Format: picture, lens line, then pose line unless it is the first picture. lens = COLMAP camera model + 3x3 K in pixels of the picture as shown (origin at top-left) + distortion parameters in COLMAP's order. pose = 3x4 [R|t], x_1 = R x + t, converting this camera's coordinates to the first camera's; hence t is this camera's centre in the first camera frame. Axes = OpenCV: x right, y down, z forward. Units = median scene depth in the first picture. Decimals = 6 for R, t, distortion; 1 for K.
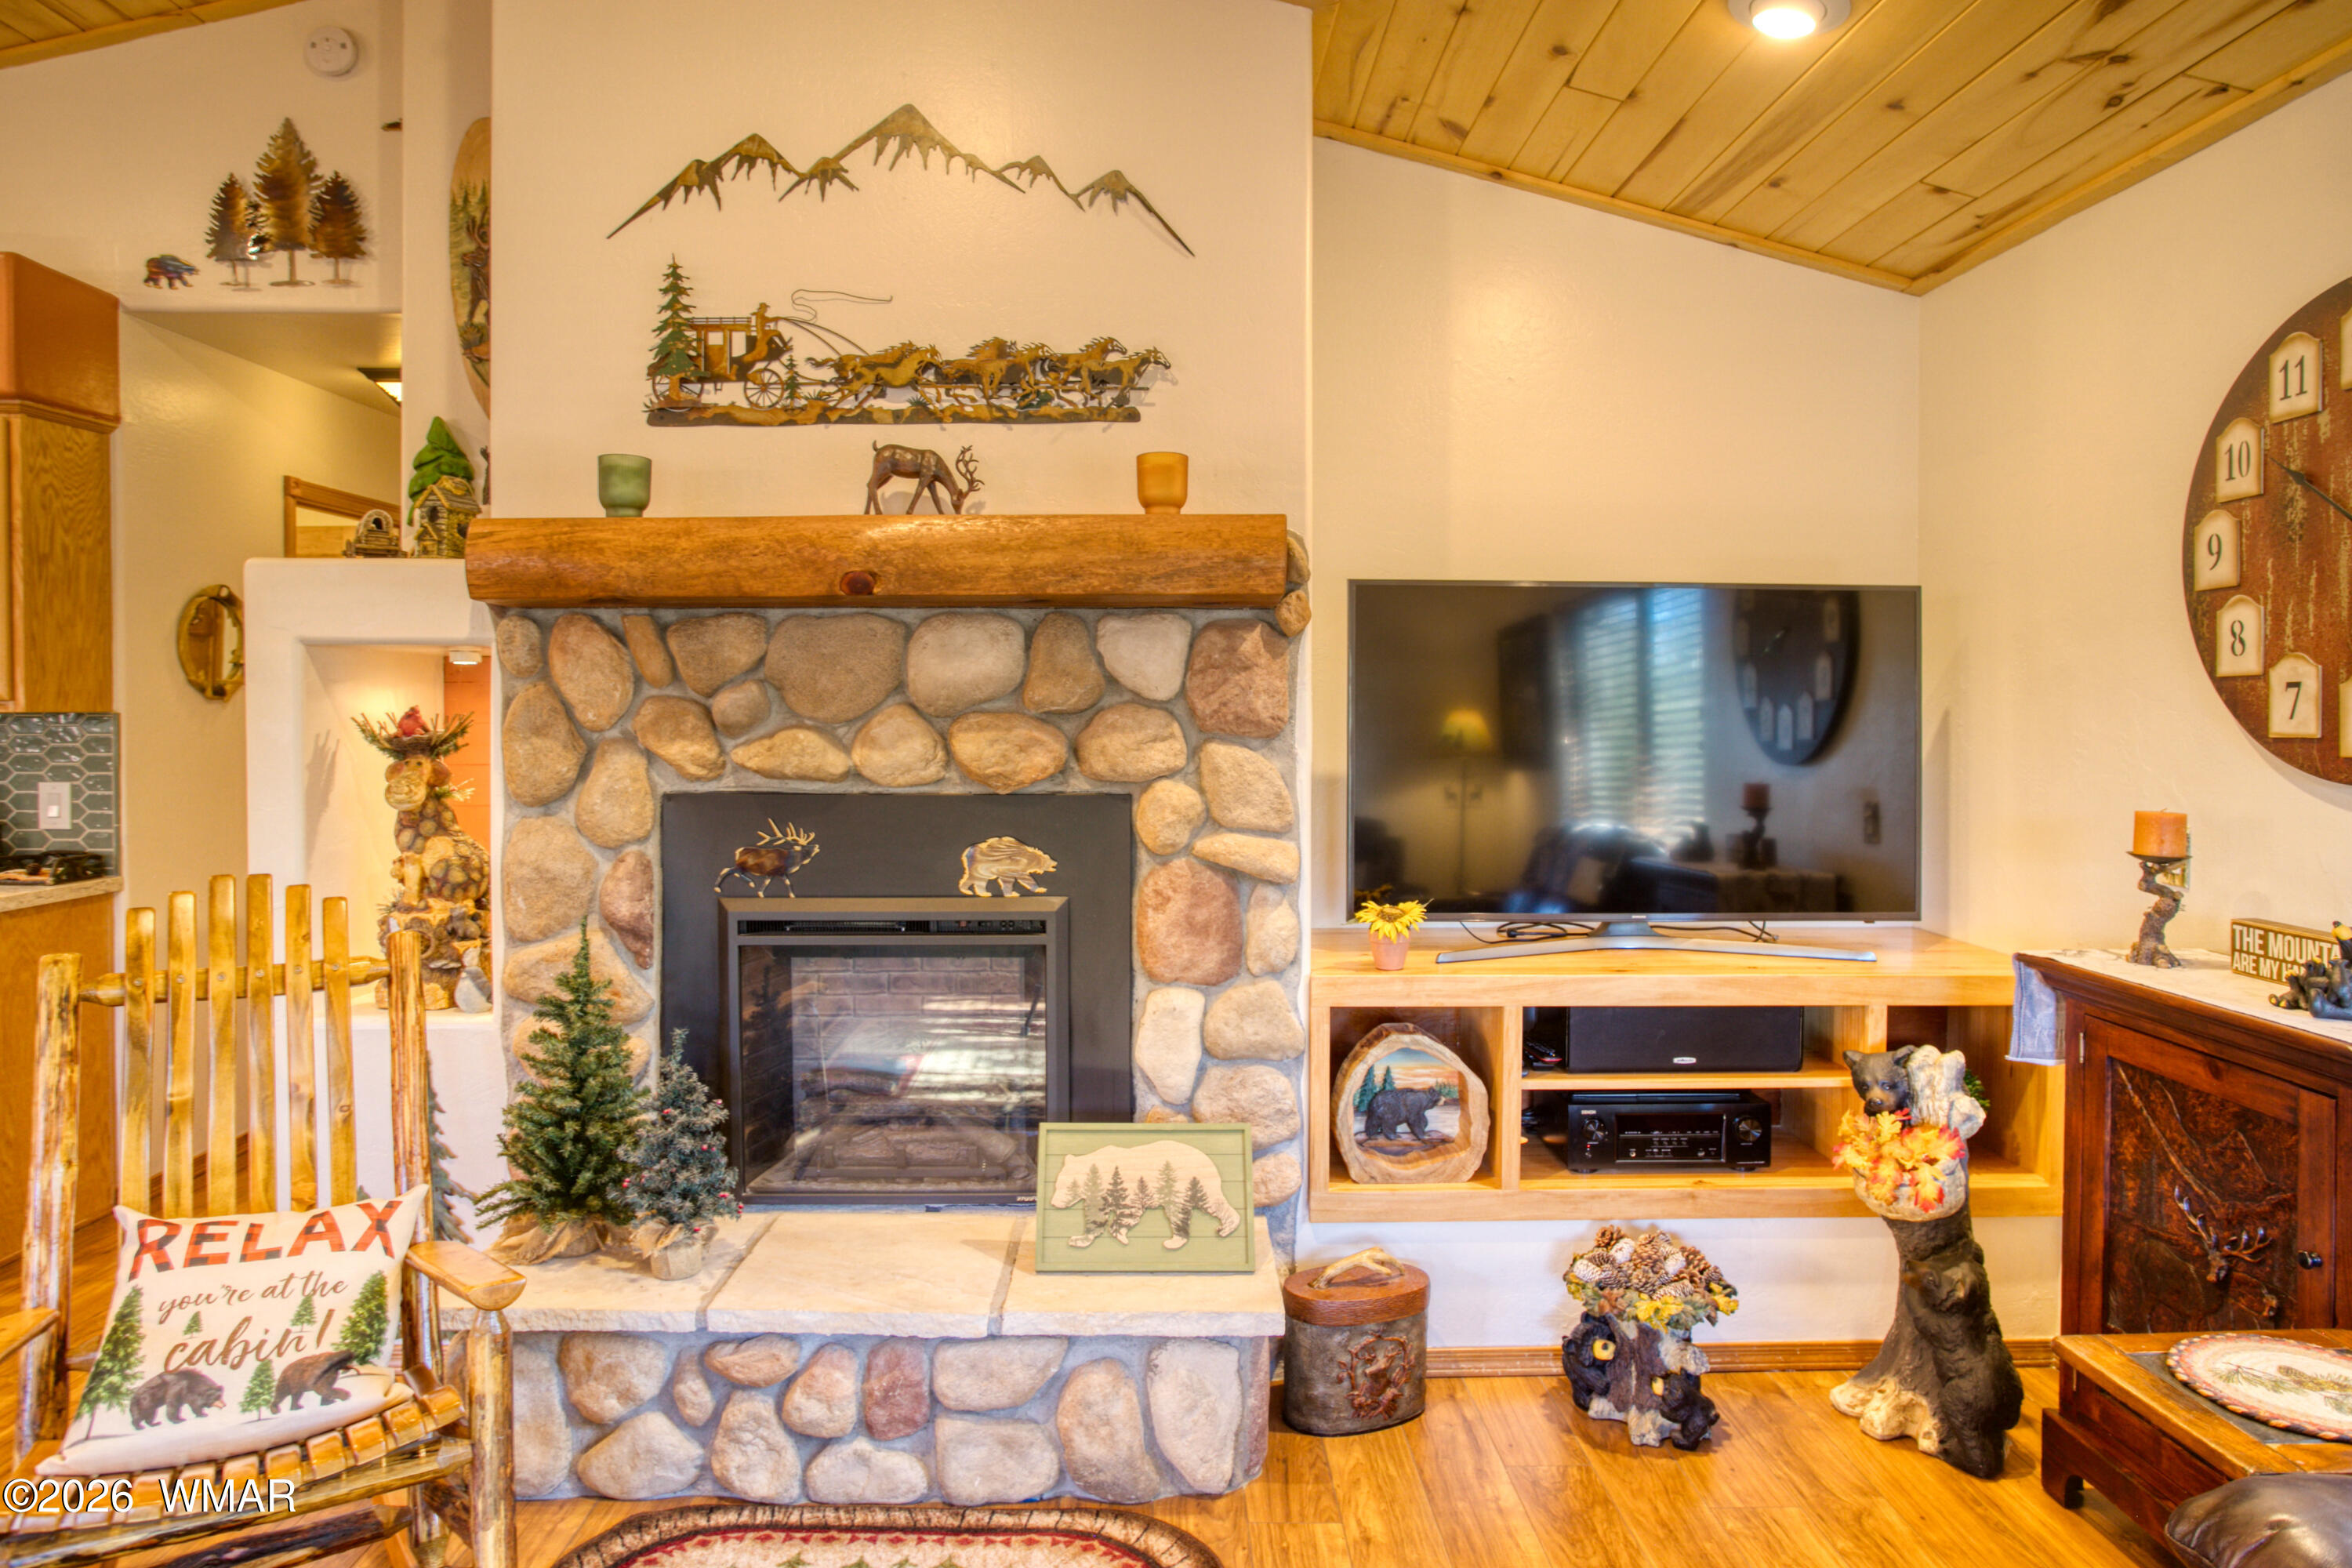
lens RADIAL K [[1457.7, 0, 1164.0], [0, 1457.7, 731.5], [0, 0, 1]] dist [-0.053681, 0.010355]
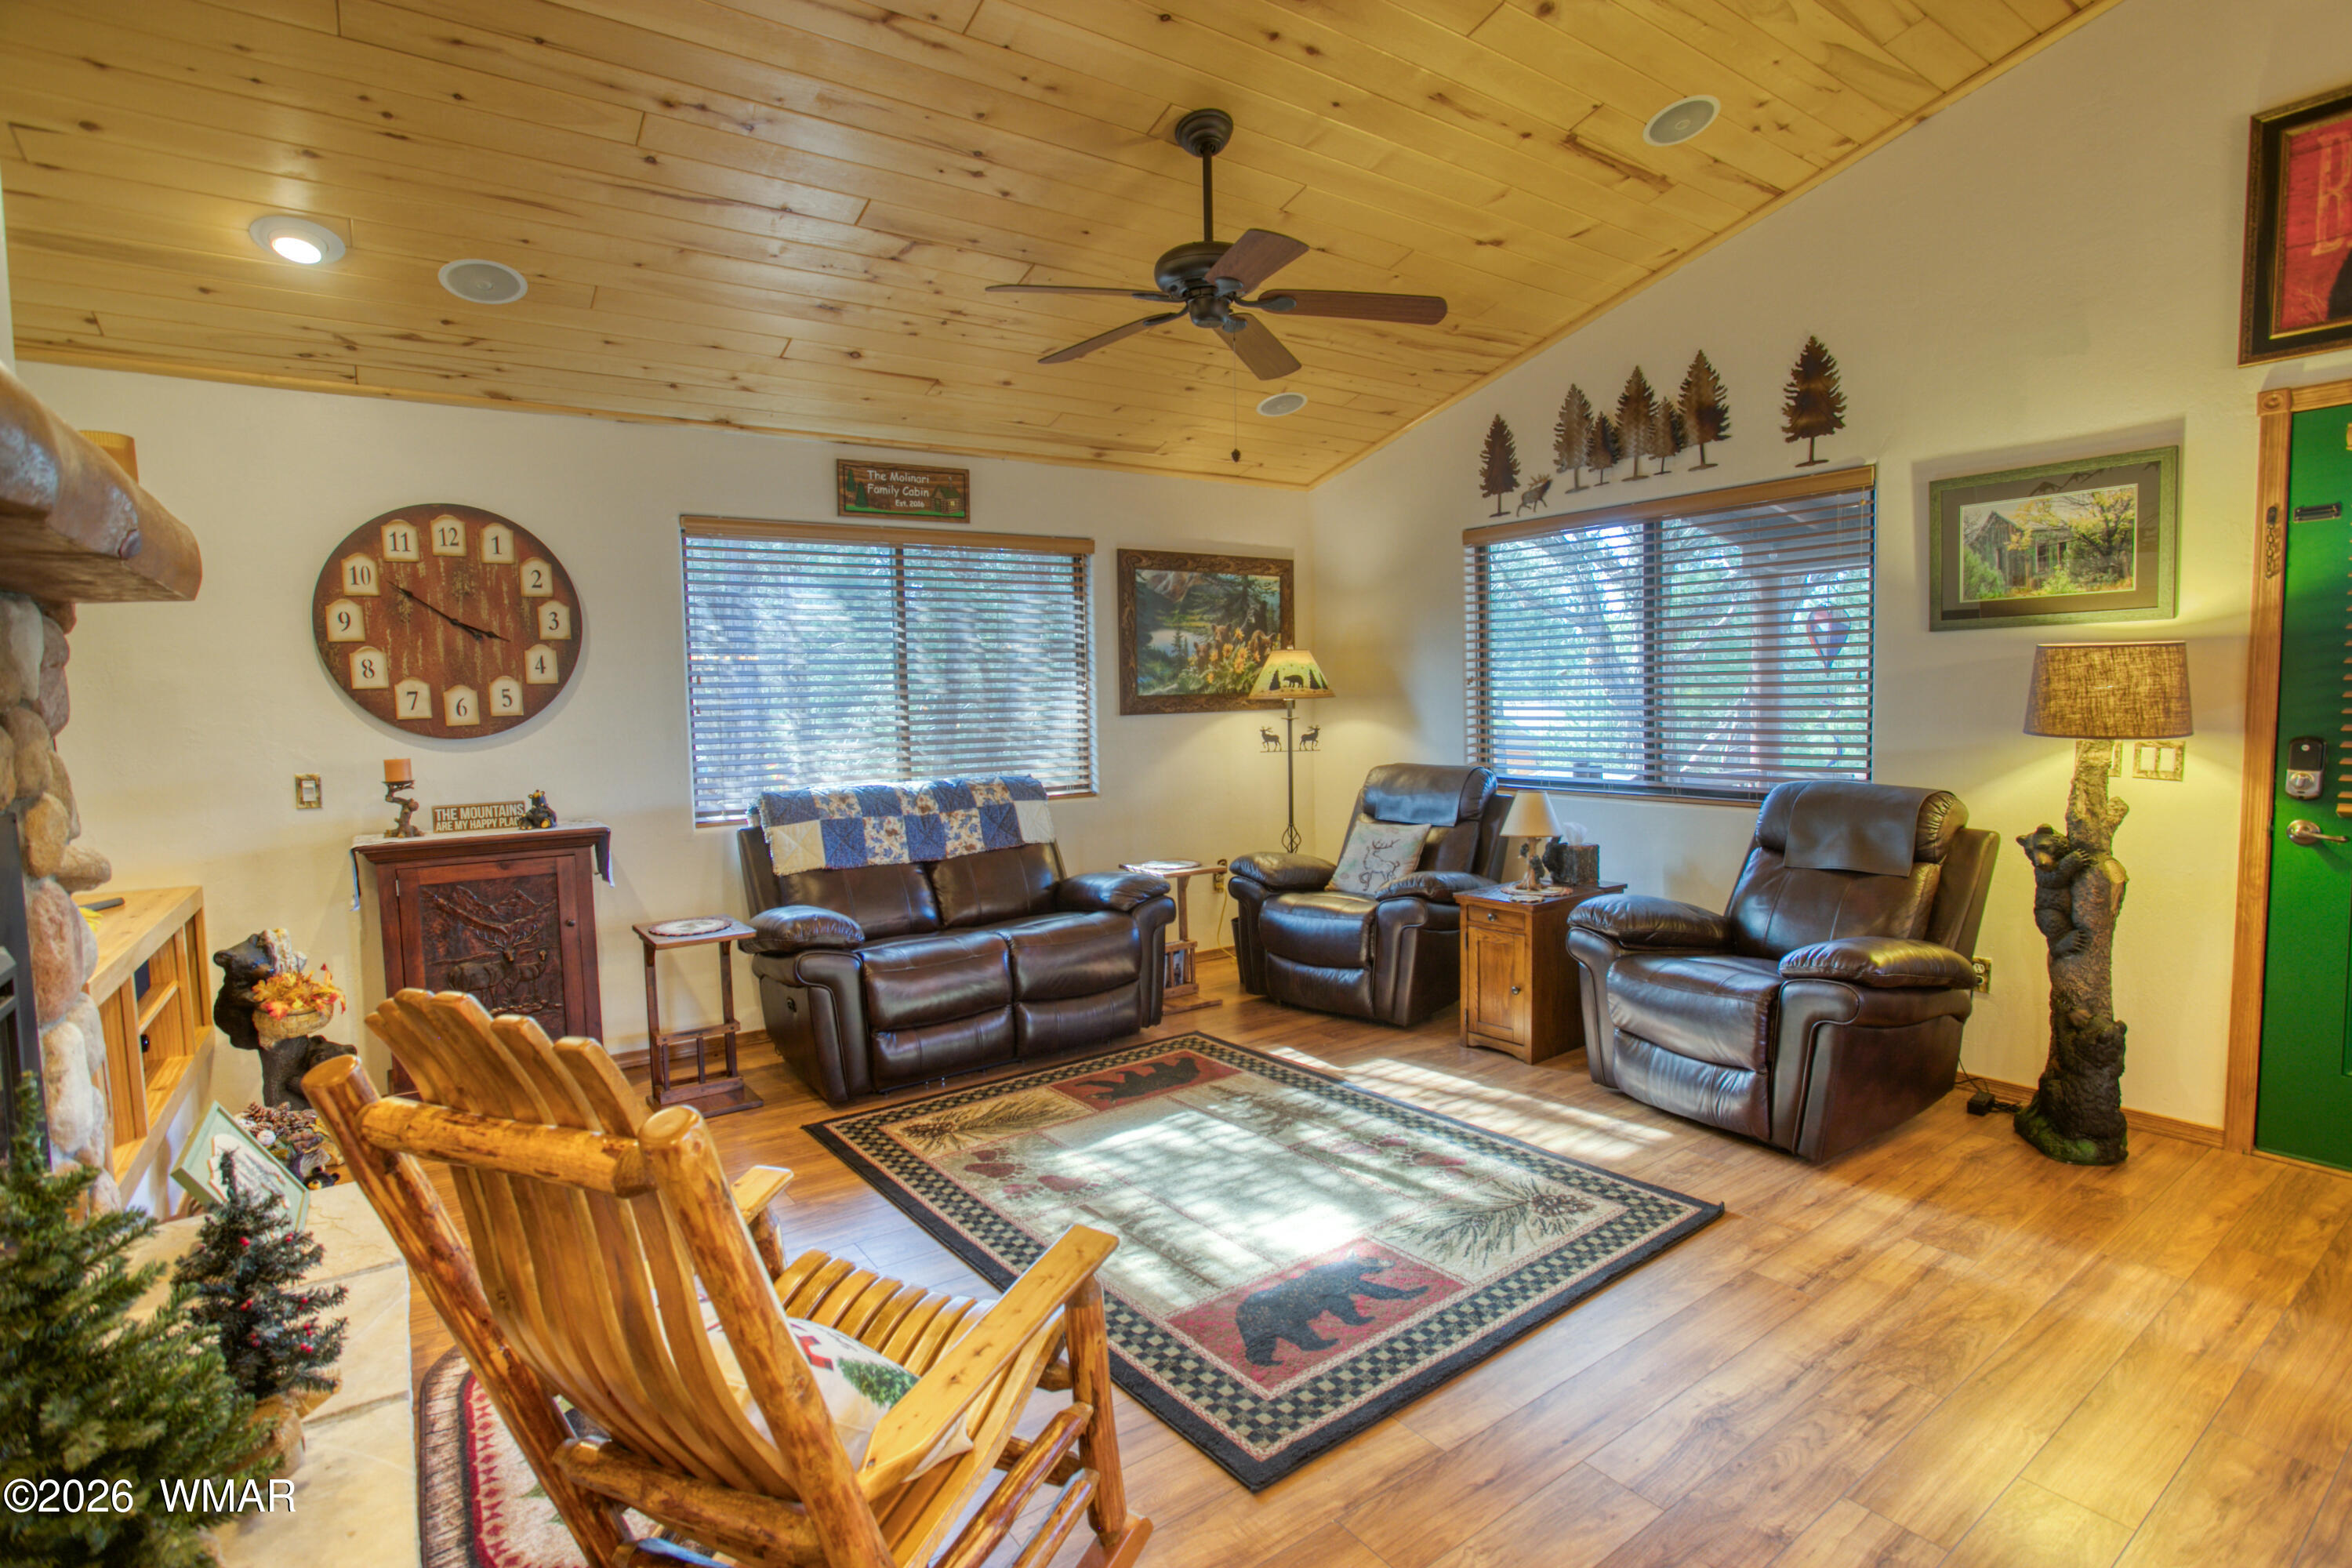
lens RADIAL K [[1185.7, 0, 1186.4], [0, 1185.7, 763.7], [0, 0, 1]] dist [-0.030334, 0.014649]
pose [[-0.572296, -0.042359, 0.818952, -0.966318], [0.035888, 0.996415, 0.076617, -0.014854], [-0.819261, 0.073238, -0.568724, 0.804907]]
